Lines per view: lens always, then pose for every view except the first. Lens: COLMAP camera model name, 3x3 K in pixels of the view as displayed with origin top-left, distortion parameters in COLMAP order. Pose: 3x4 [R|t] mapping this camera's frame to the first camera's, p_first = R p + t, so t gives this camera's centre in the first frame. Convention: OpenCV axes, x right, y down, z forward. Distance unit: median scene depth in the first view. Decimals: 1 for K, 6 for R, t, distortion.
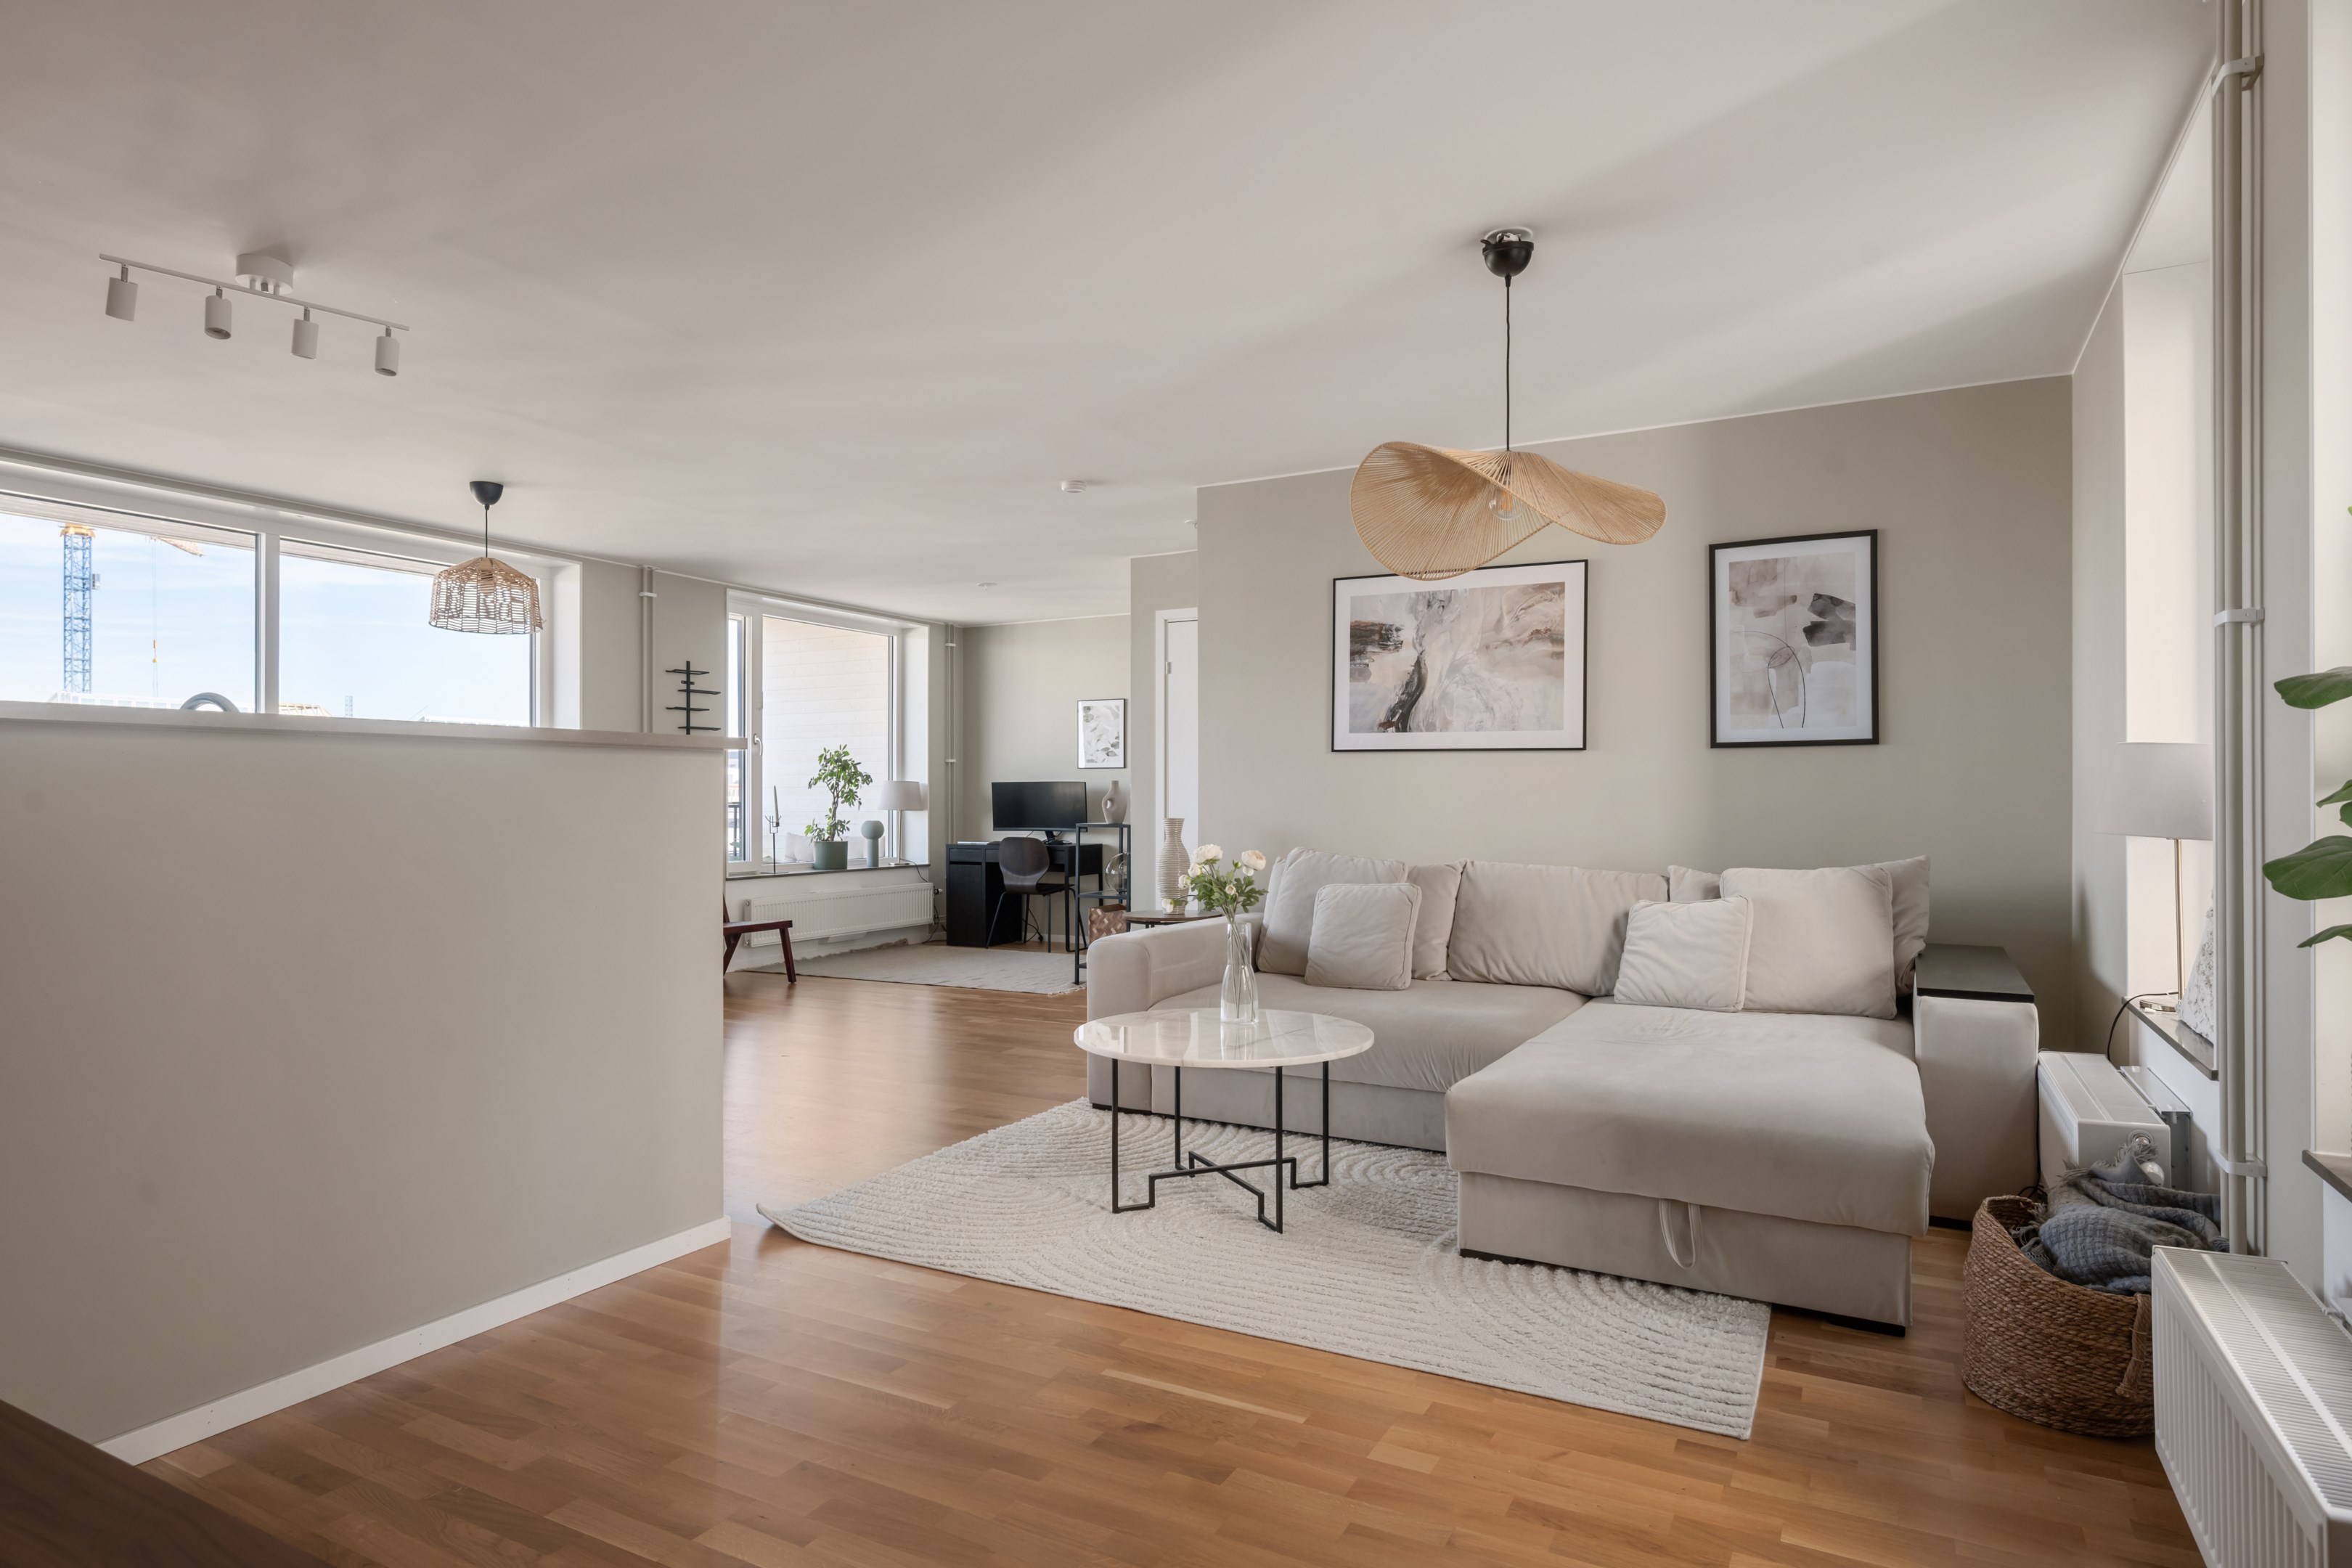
lens RADIAL K [[1306.2, 0, 1172.7], [0, 1306.2, 797.9], [0, 0, 1]] dist [-0.000597, -0.000308]
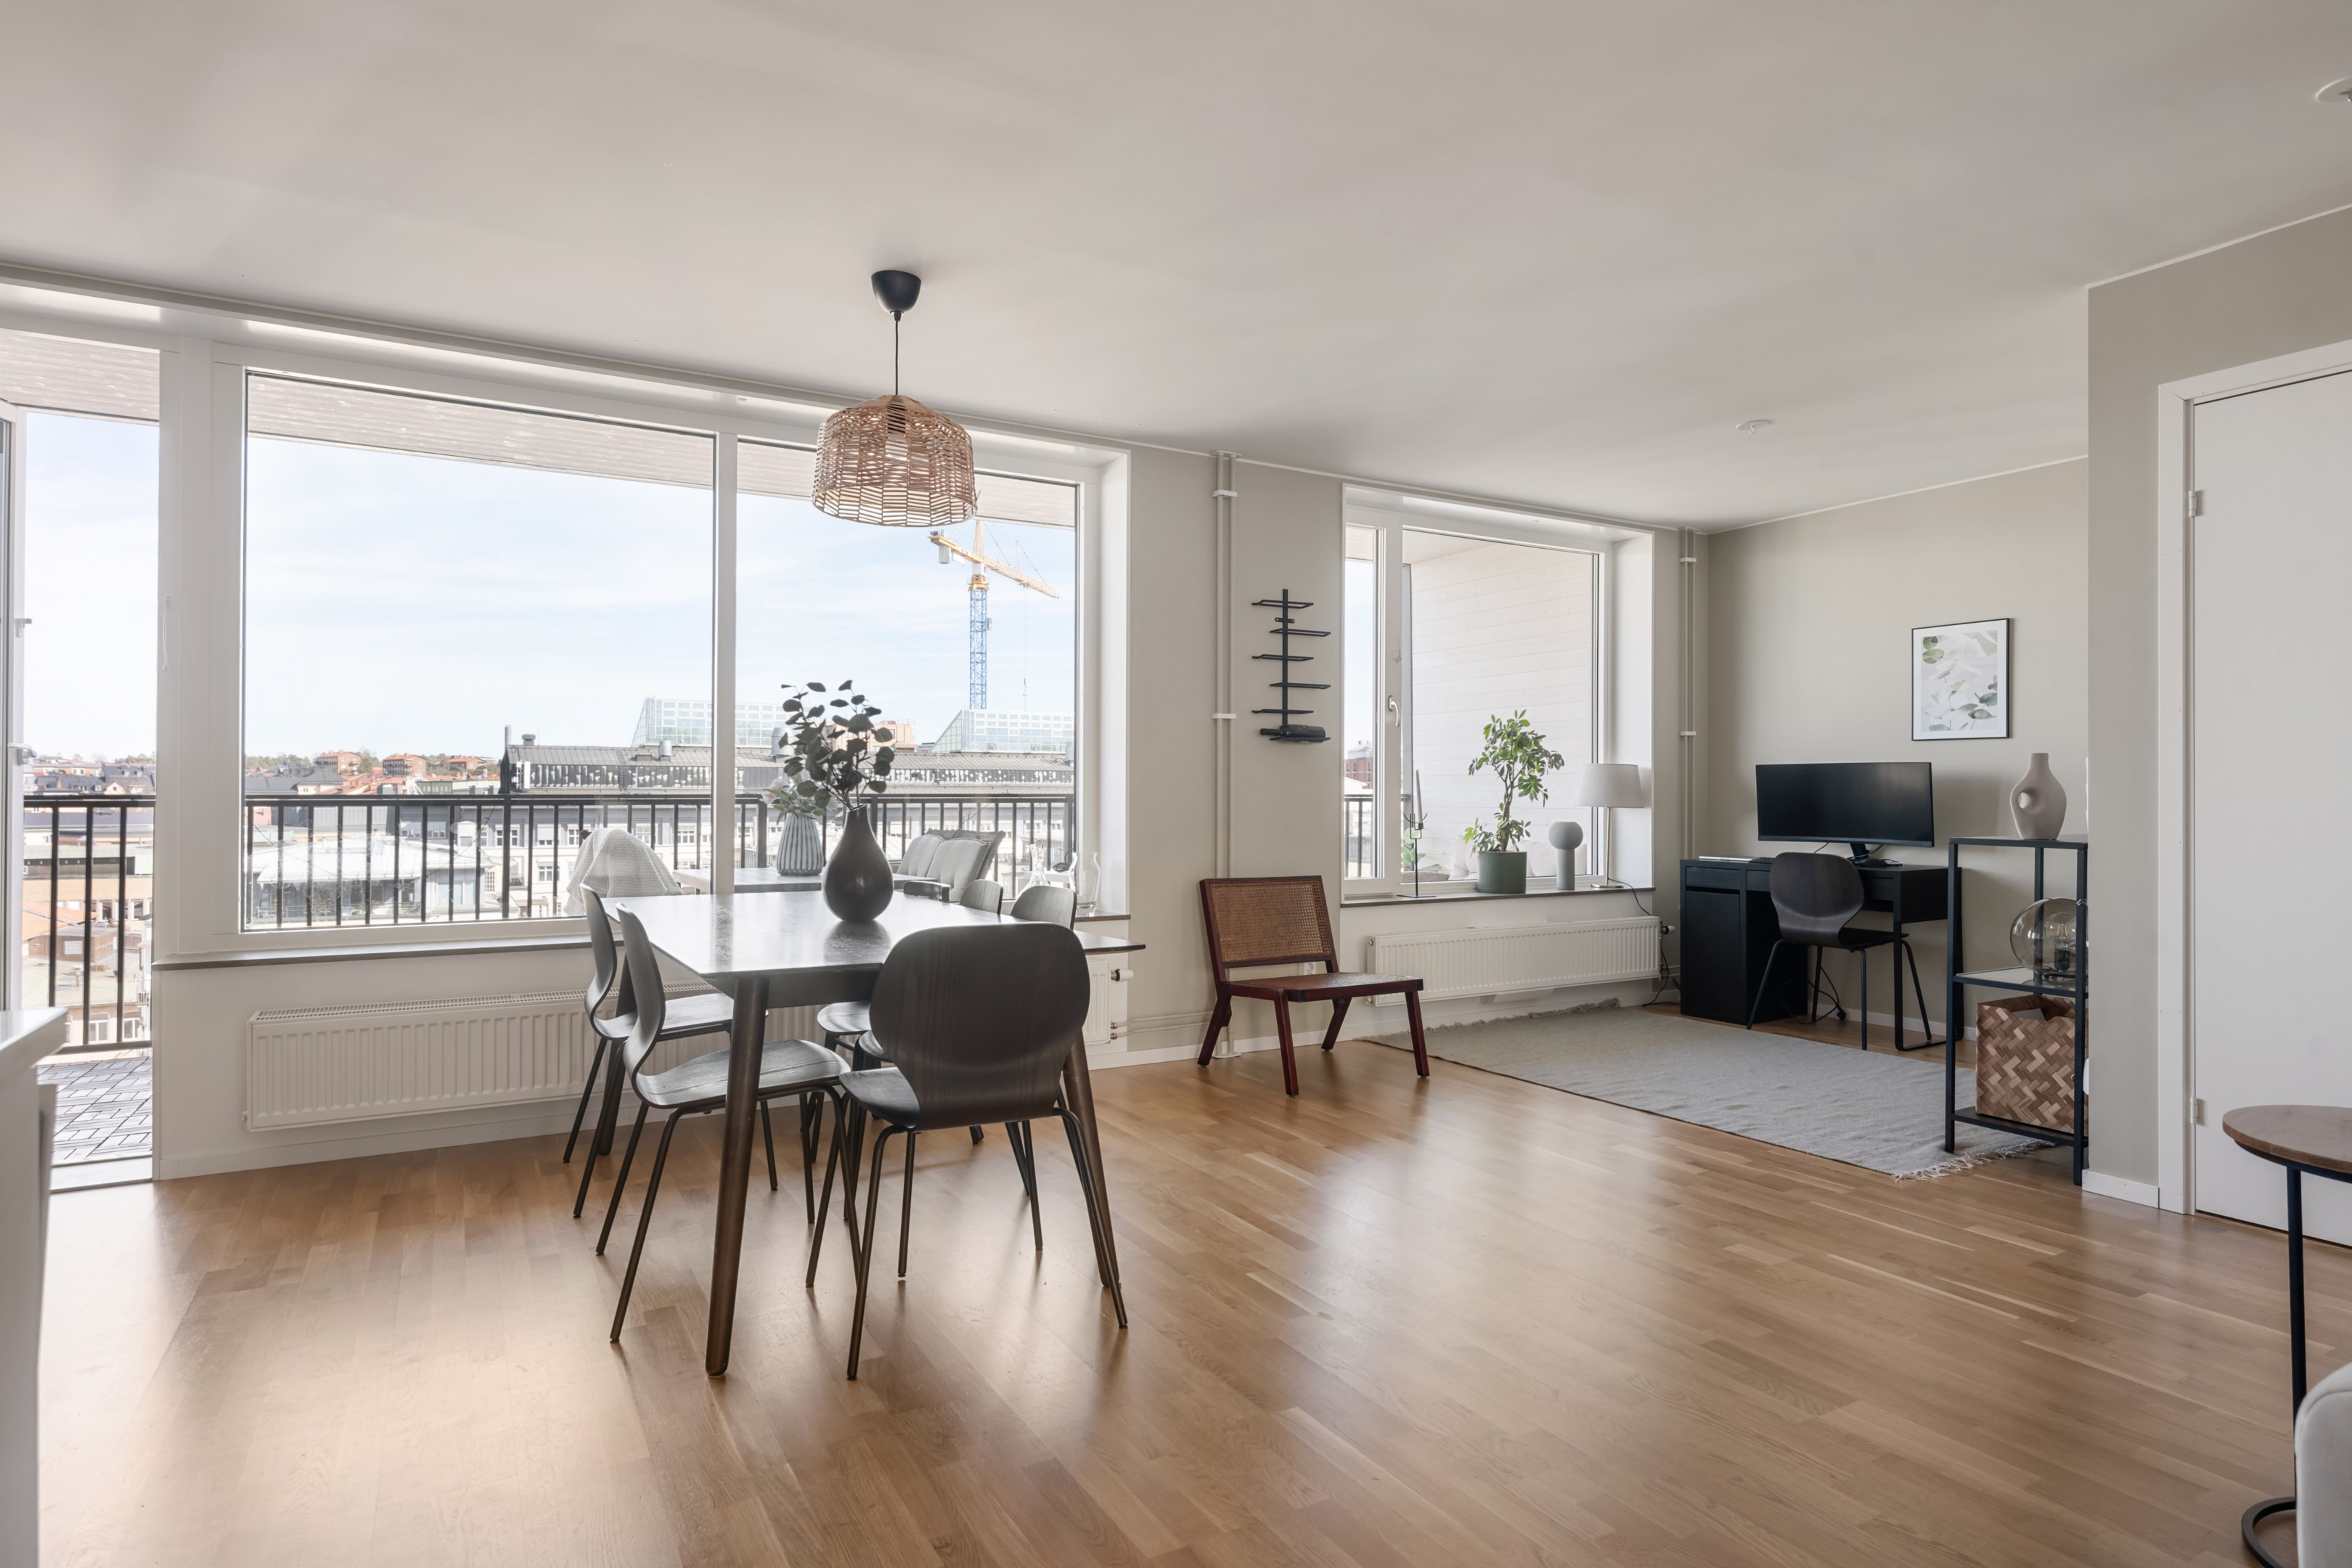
lens RADIAL K [[1269.7, 0, 1172.9], [0, 1269.7, 784.9], [0, 0, 1]] dist [-0.000324, -0.000328]
pose [[0.850969, 0.000928, -0.525215, -0.103052], [-0.003951, 0.999981, -0.004635, 0.003669], [0.525201, 0.006020, 0.850957, 0.600465]]
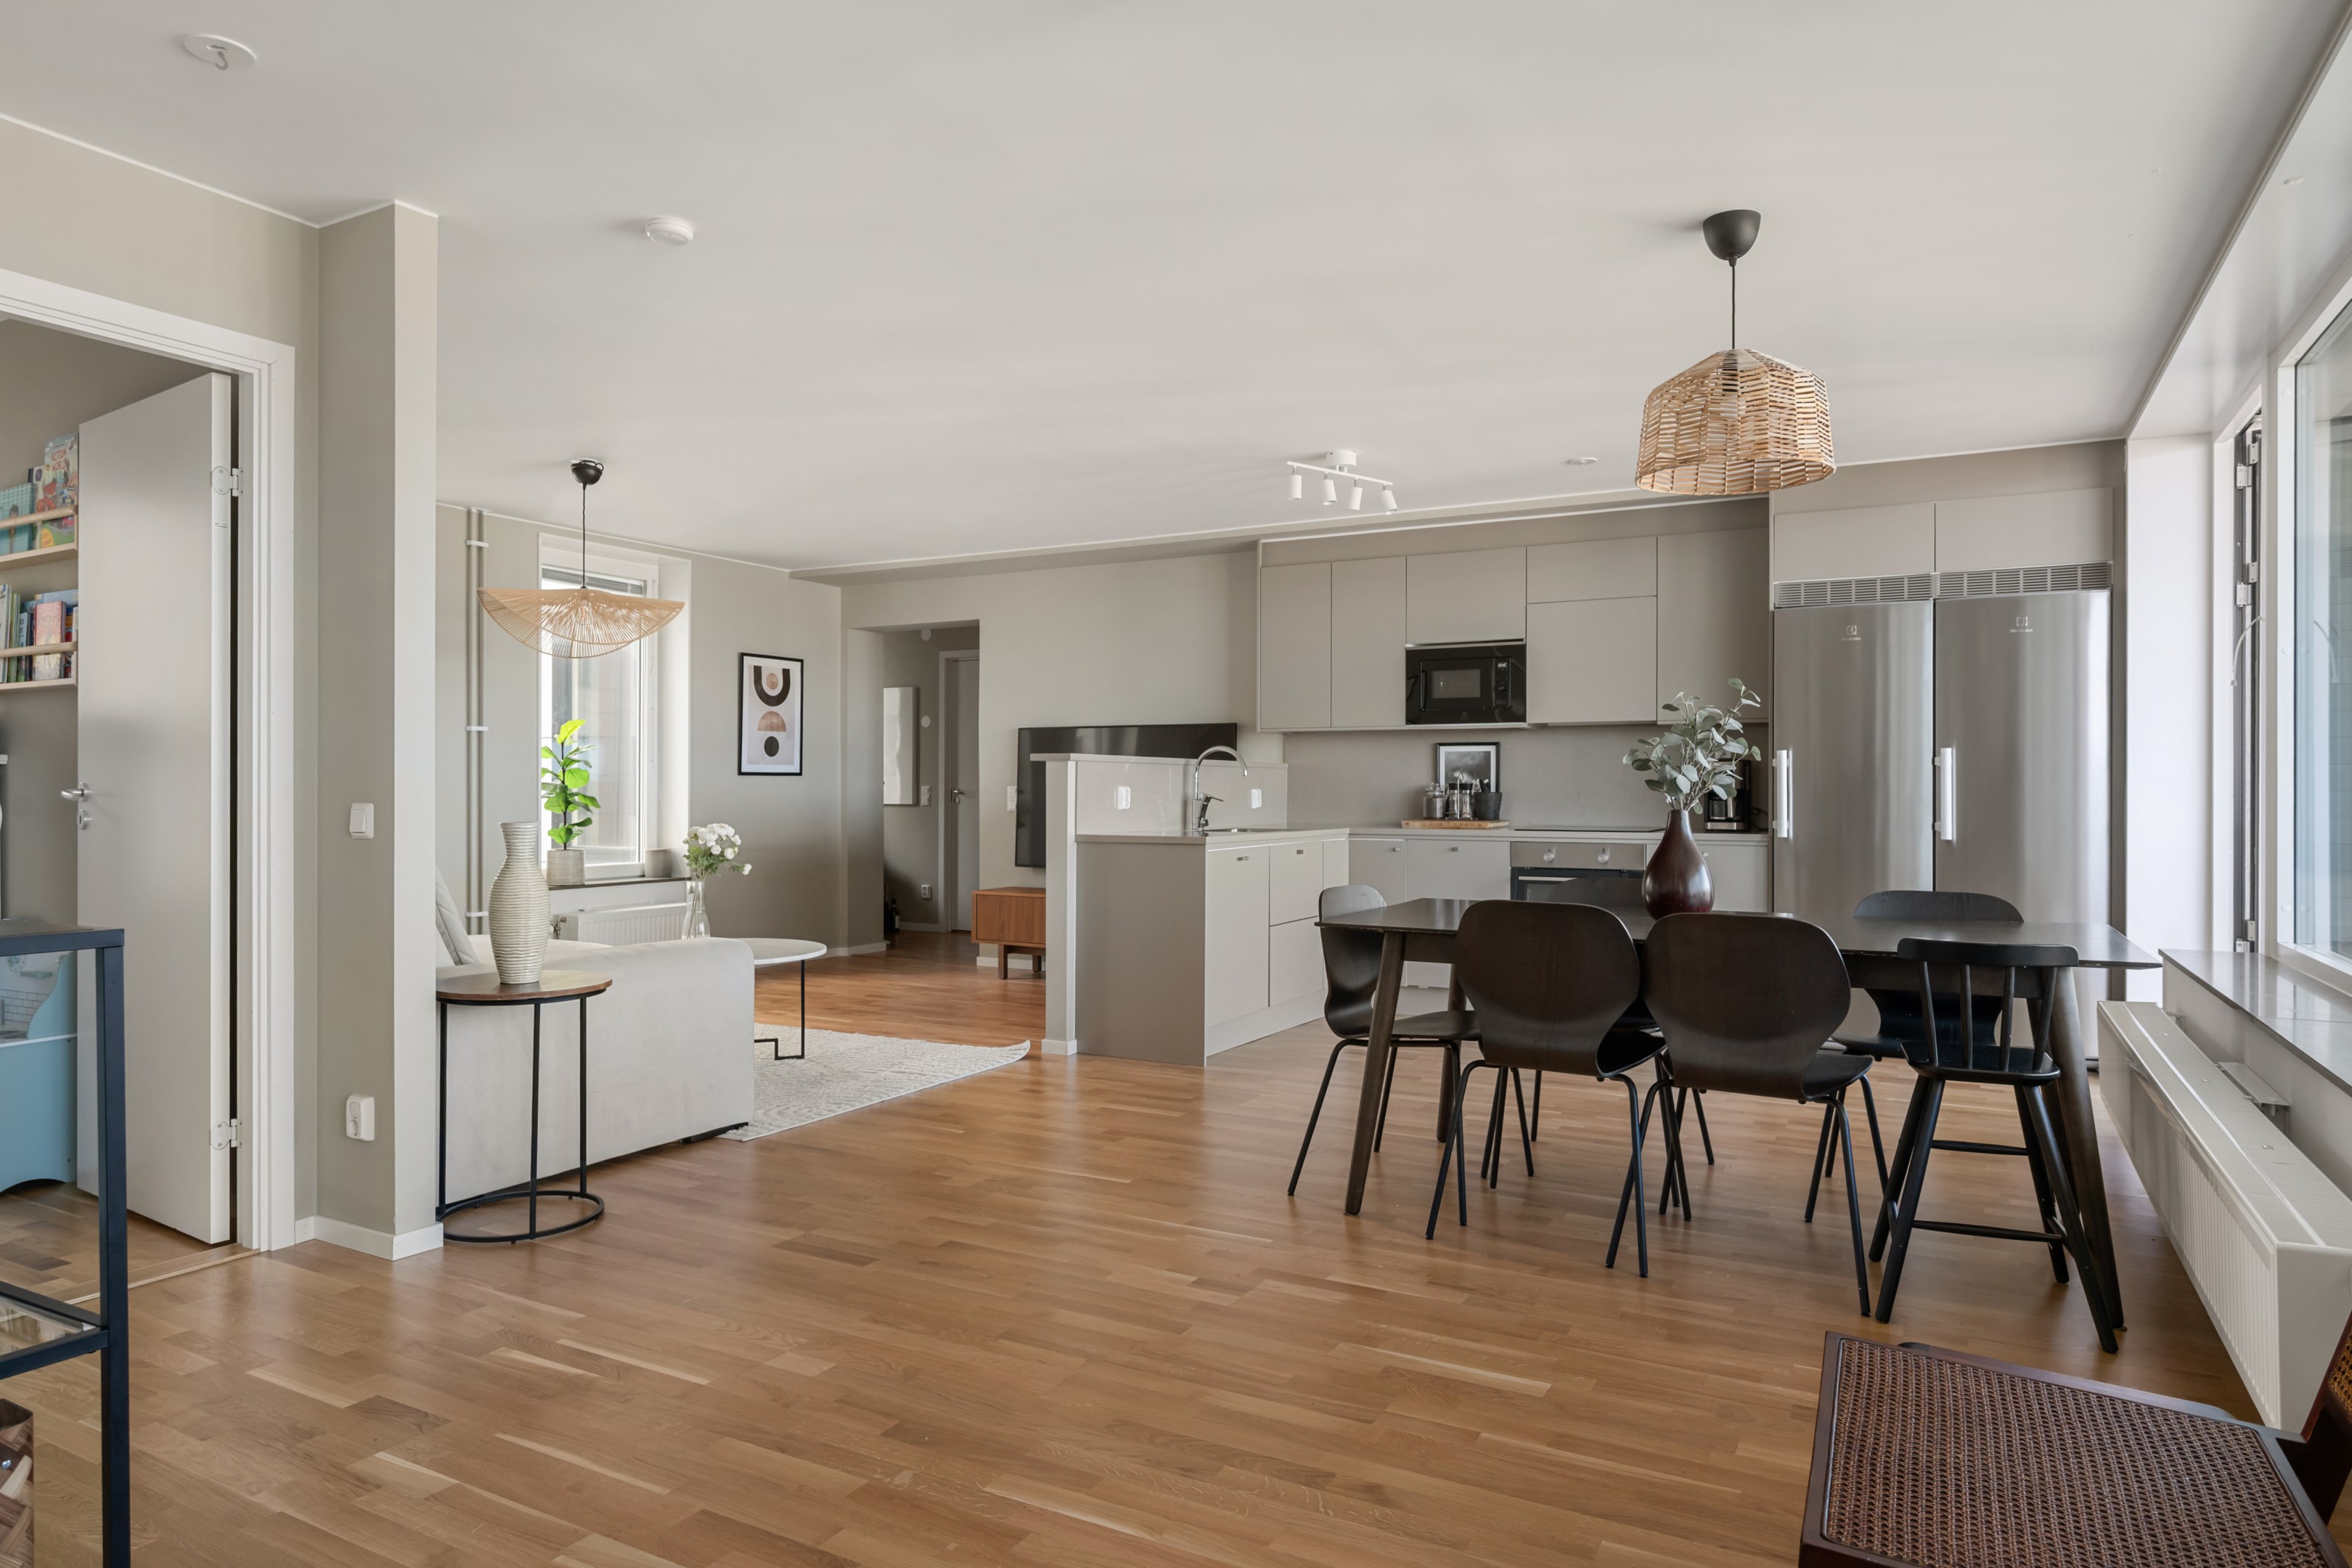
lens RADIAL K [[1402.0, 0, 1176.0], [0, 1402.0, 784.0], [0, 0, 1]] dist [-0.002389, 0.001010]
pose [[-0.999986, -0.000013, -0.005306, -0.310373], [0.000010, 0.999990, -0.004466, 0.001009], [0.005306, -0.004466, -0.999976, 1.716208]]
